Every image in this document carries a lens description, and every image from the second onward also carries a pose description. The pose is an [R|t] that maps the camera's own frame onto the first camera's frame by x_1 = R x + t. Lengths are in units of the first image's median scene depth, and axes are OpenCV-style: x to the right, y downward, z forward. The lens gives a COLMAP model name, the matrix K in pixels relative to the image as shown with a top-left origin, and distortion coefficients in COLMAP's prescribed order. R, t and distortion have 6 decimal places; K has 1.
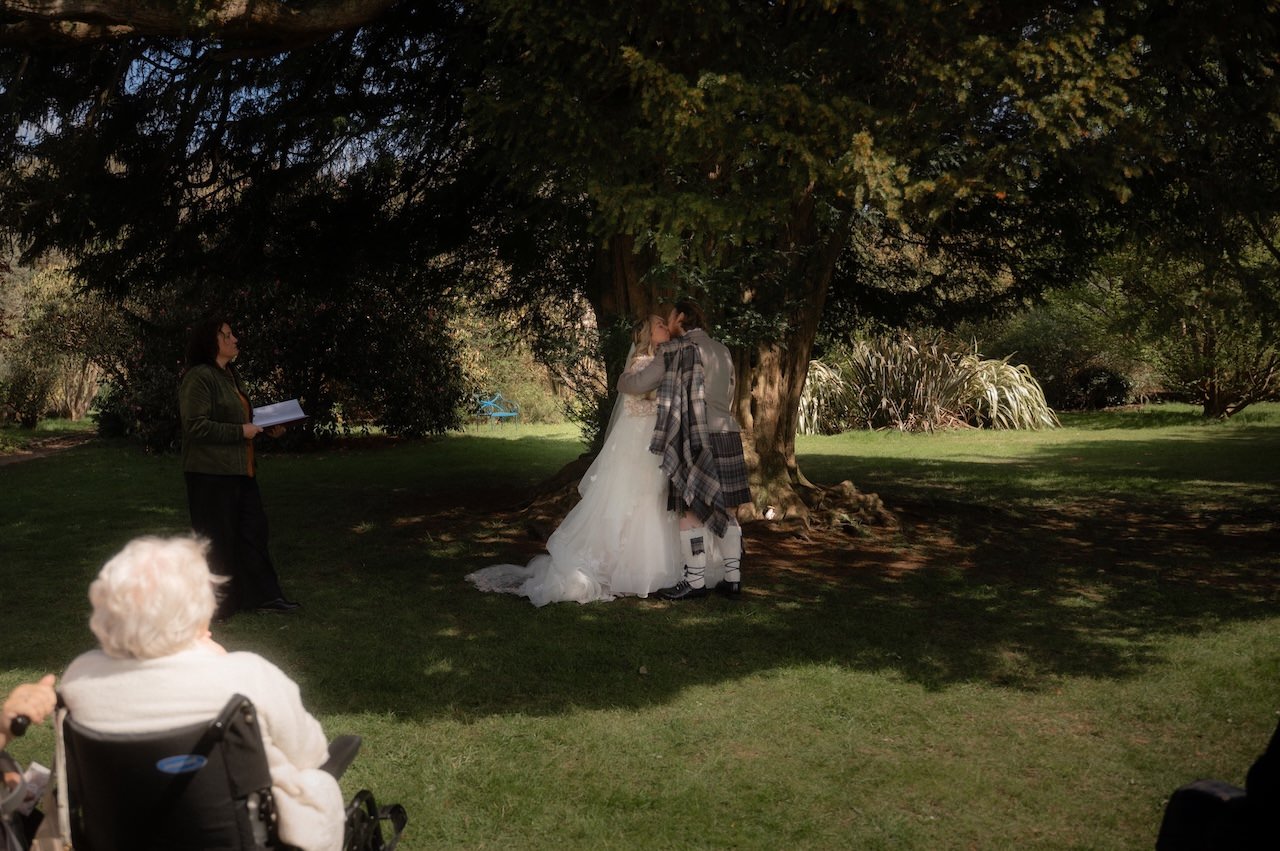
lens RADIAL K [[1039.0, 0, 638.8], [0, 1039.0, 429.3], [0, 0, 1]] dist [-0.098850, 0.067122]
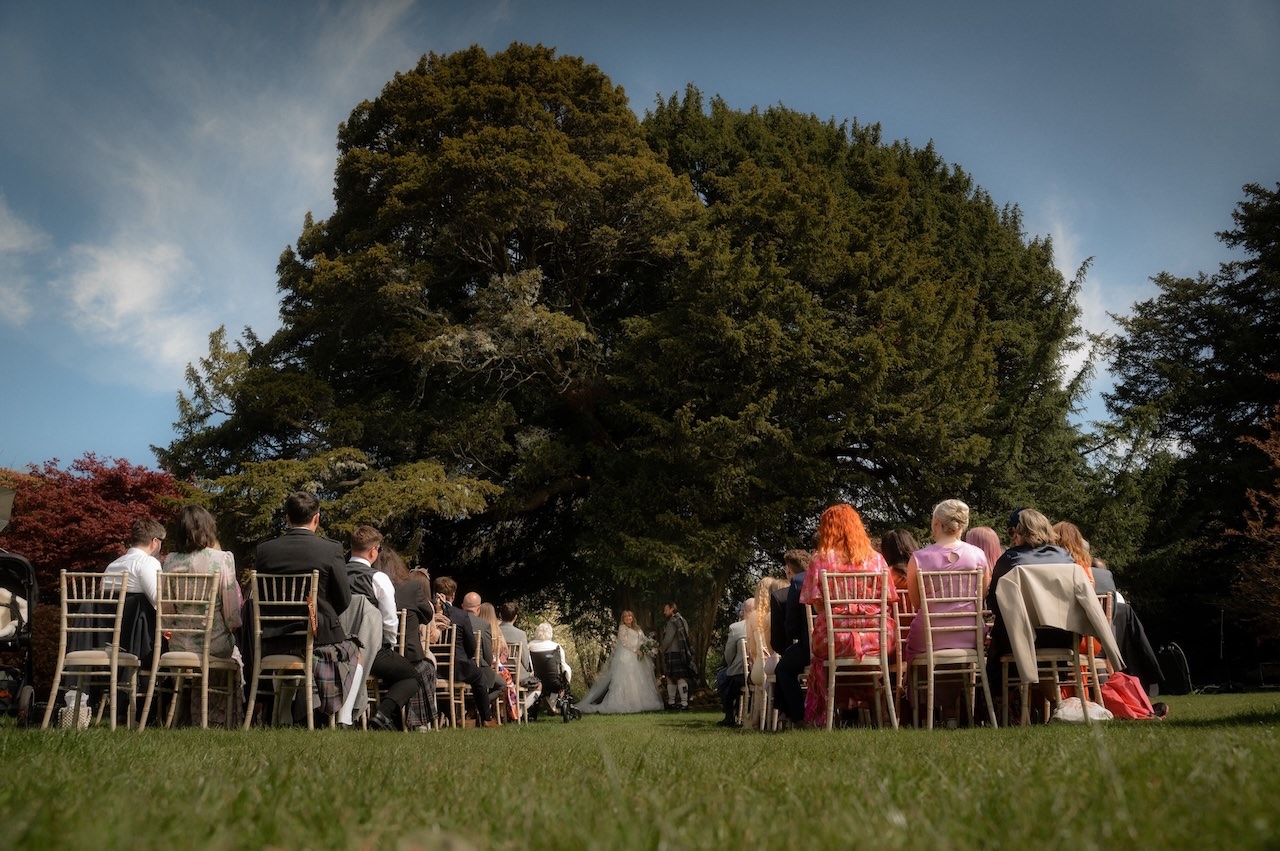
lens RADIAL K [[1039.0, 0, 636.3], [0, 1039.0, 424.9], [0, 0, 1]] dist [-0.098850, 0.067122]
pose [[0.999793, -0.015857, -0.012772, 0.129489], [0.010389, 0.936772, -0.349785, 0.784498], [0.017511, 0.349580, 0.936743, -3.527219]]
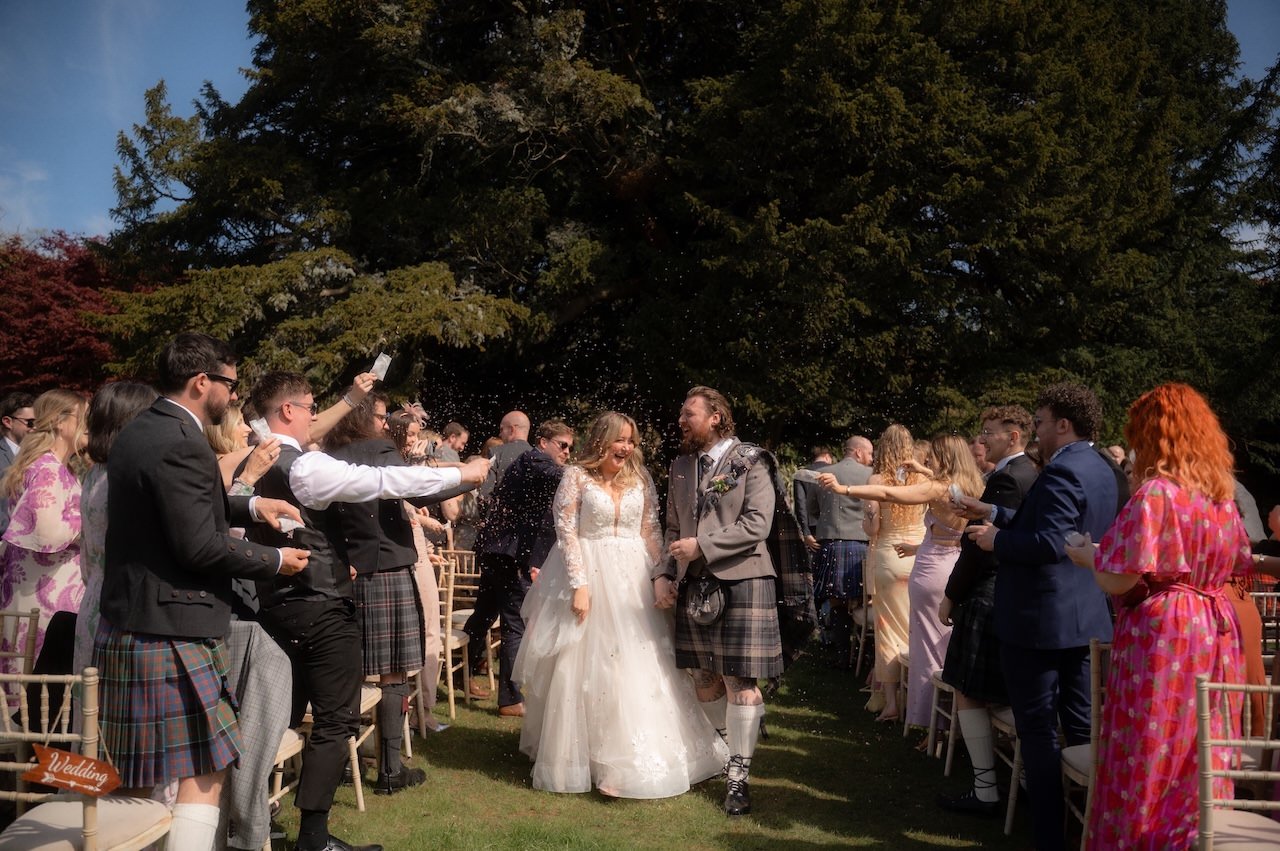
lens RADIAL K [[1039.0, 0, 640.0], [0, 1039.0, 428.6], [0, 0, 1]] dist [-0.098850, 0.067122]
pose [[0.998981, 0.019797, -0.040567, 0.003013], [-0.024873, 0.991370, -0.128714, 0.291226], [0.037669, 0.129592, 0.990852, -2.560894]]
